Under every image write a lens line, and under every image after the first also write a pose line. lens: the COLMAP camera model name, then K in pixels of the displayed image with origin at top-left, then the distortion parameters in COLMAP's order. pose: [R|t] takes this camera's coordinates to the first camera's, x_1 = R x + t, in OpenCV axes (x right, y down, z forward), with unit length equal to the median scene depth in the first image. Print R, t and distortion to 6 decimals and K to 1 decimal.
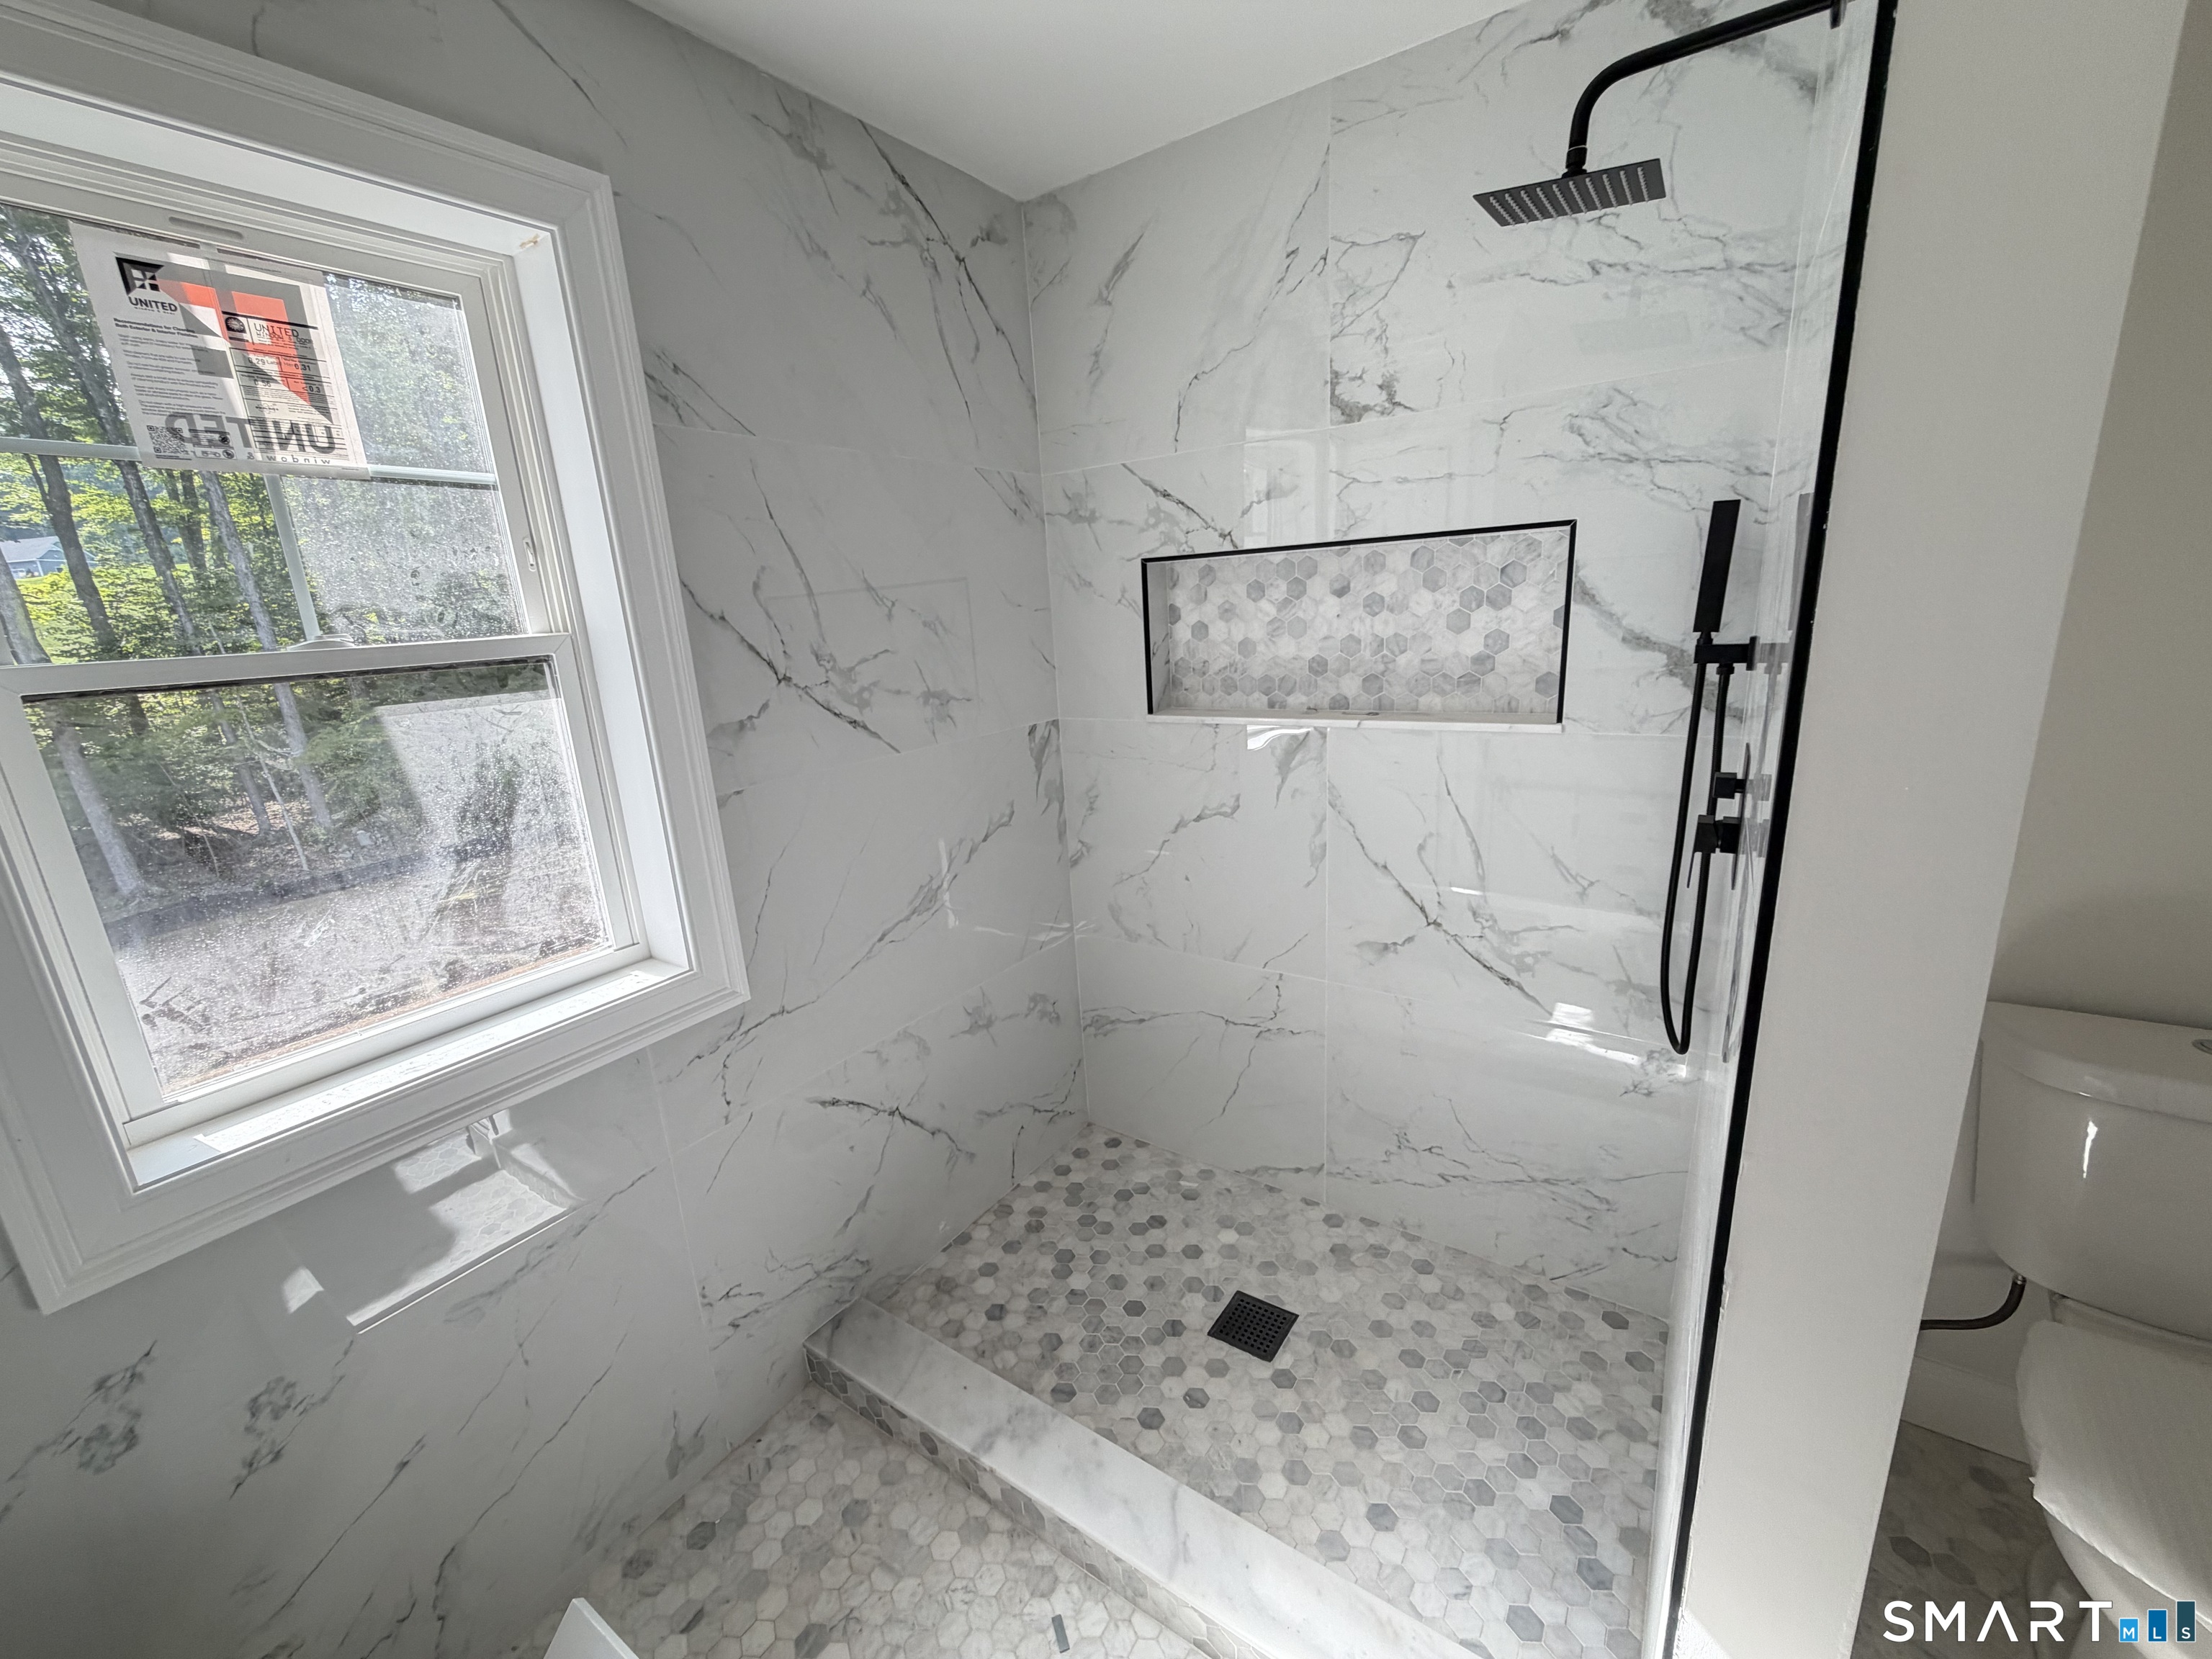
lens RADIAL K [[888.3, 0, 1100.9], [0, 888.3, 834.0], [0, 0, 1]] dist [-0.002133, 0.001011]
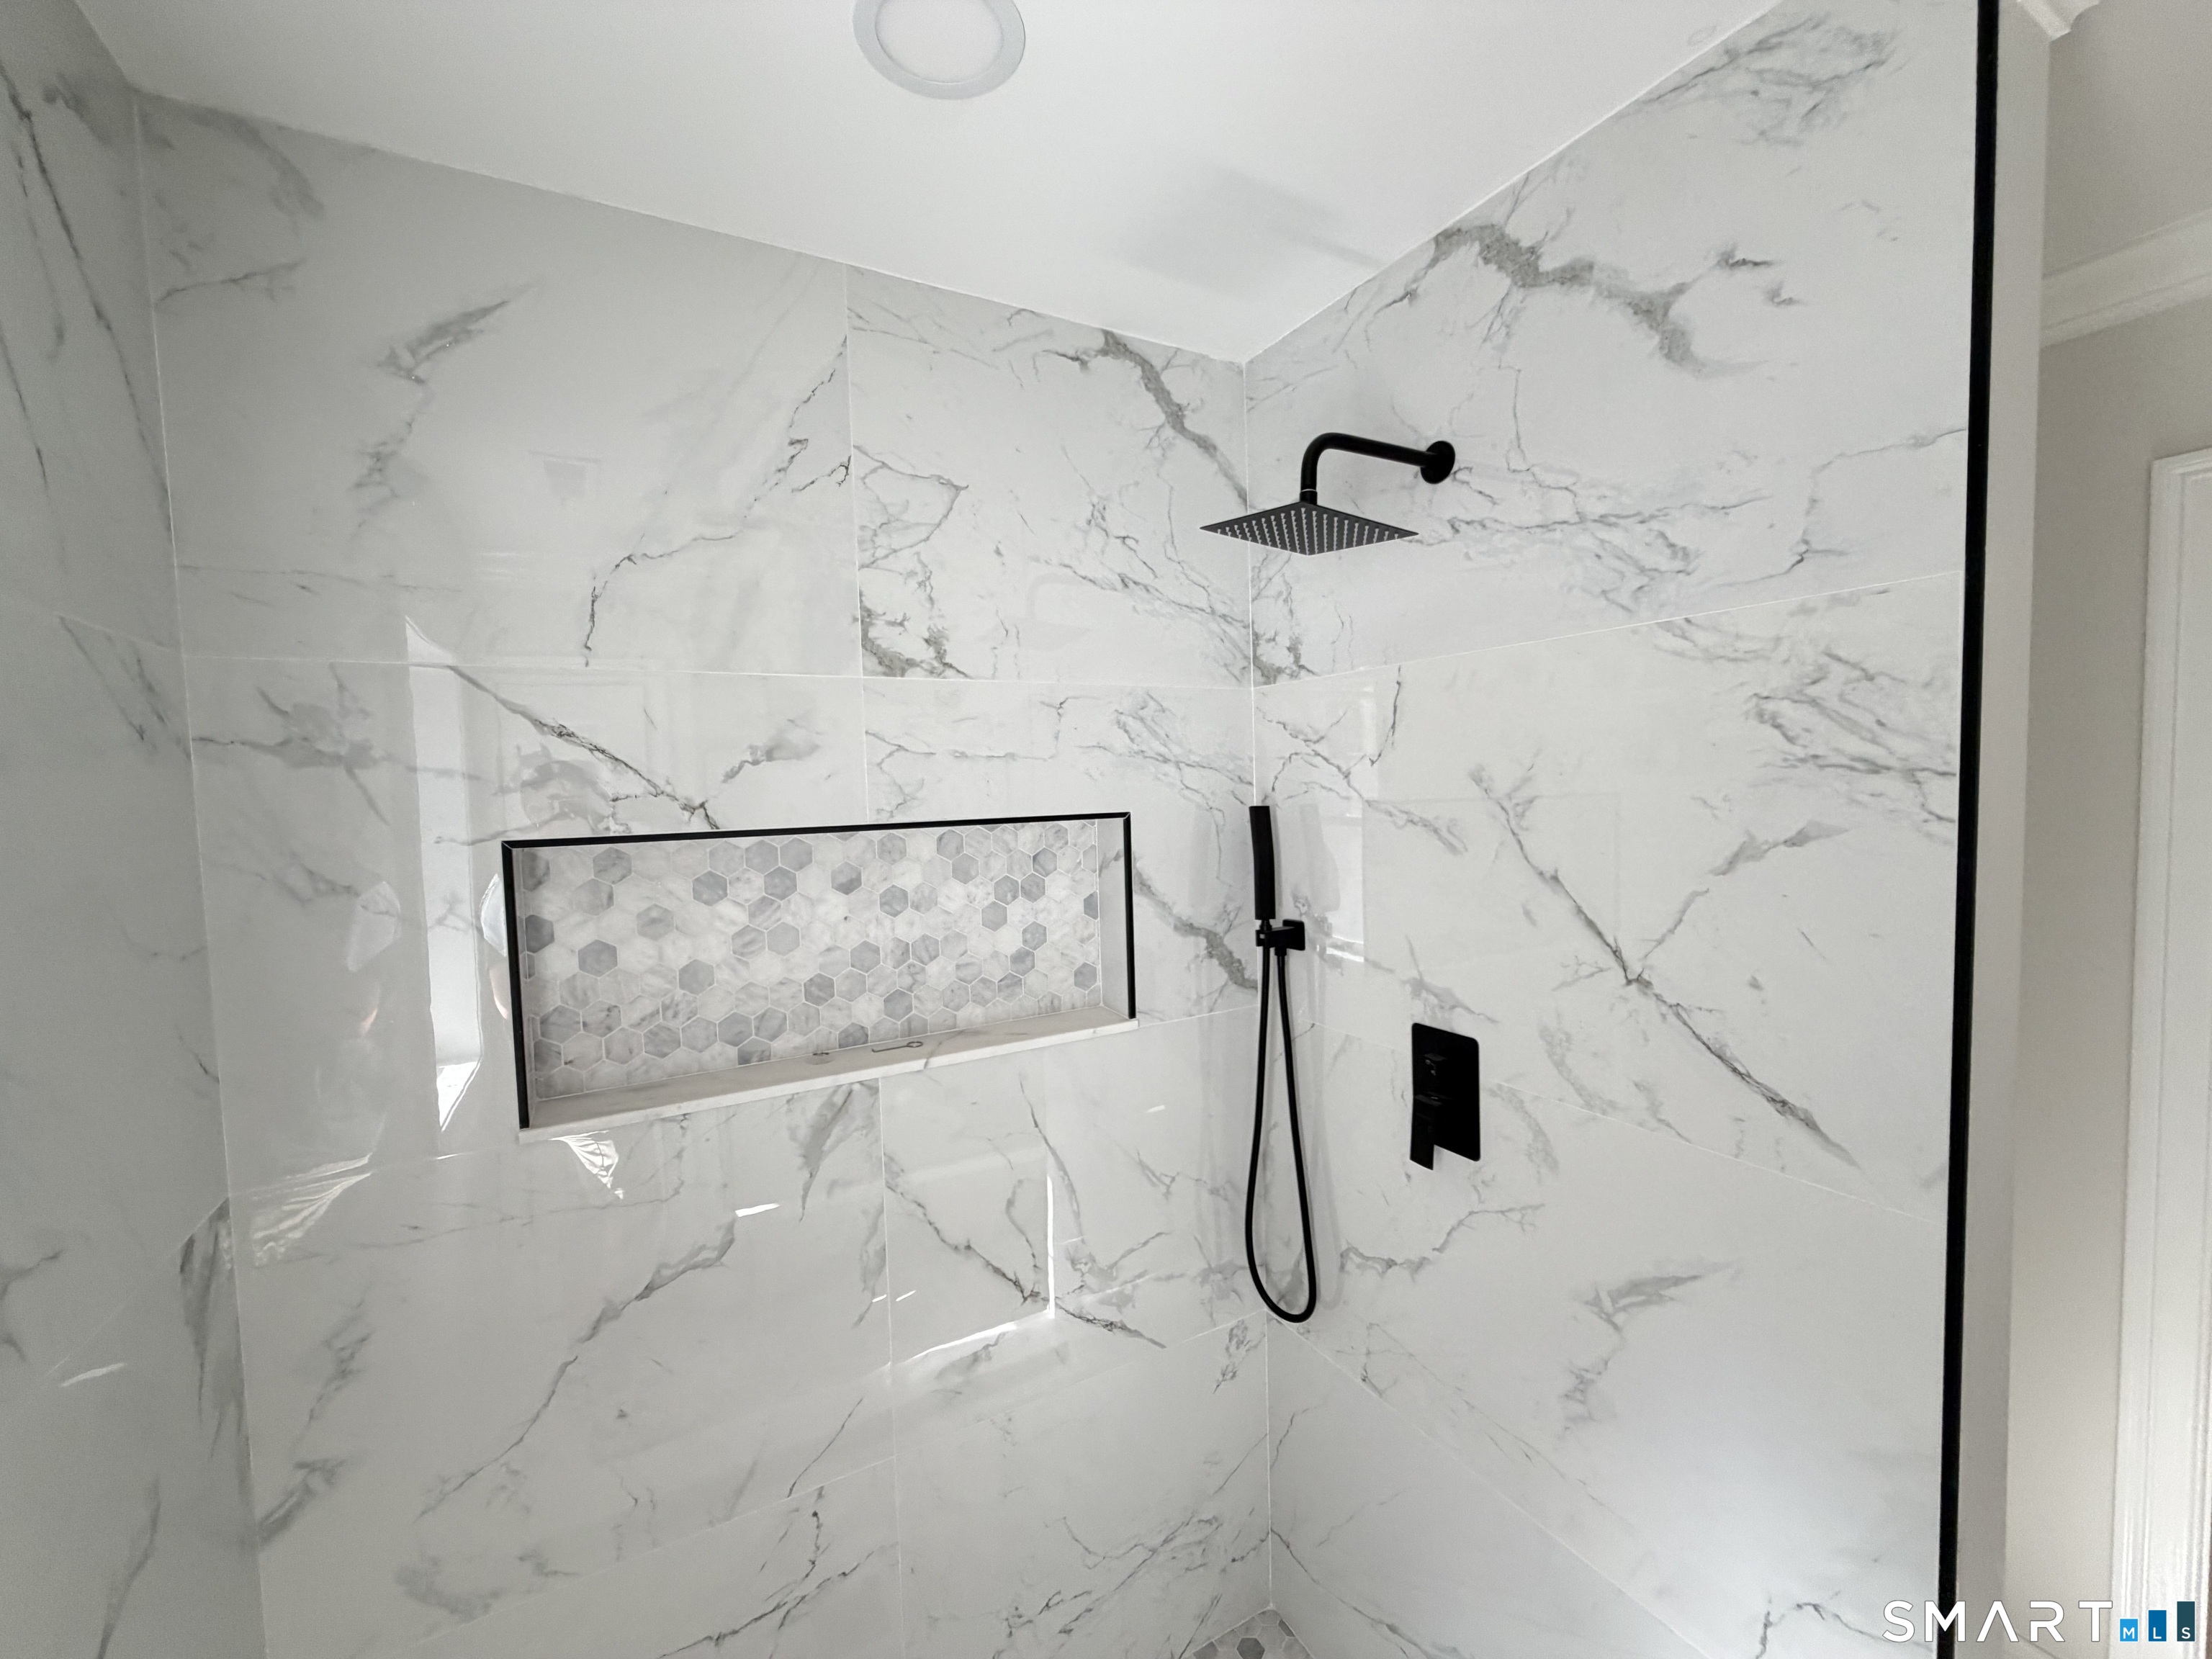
lens RADIAL K [[888.3, 0, 1106.0], [0, 888.3, 827.3], [0, 0, 1]] dist [-0.002133, 0.001011]
pose [[0.448785, -0.000579, 0.893639, -0.284880], [0.225120, 0.967823, -0.112427, -0.190212], [-0.864820, 0.251631, 0.434475, 0.489221]]
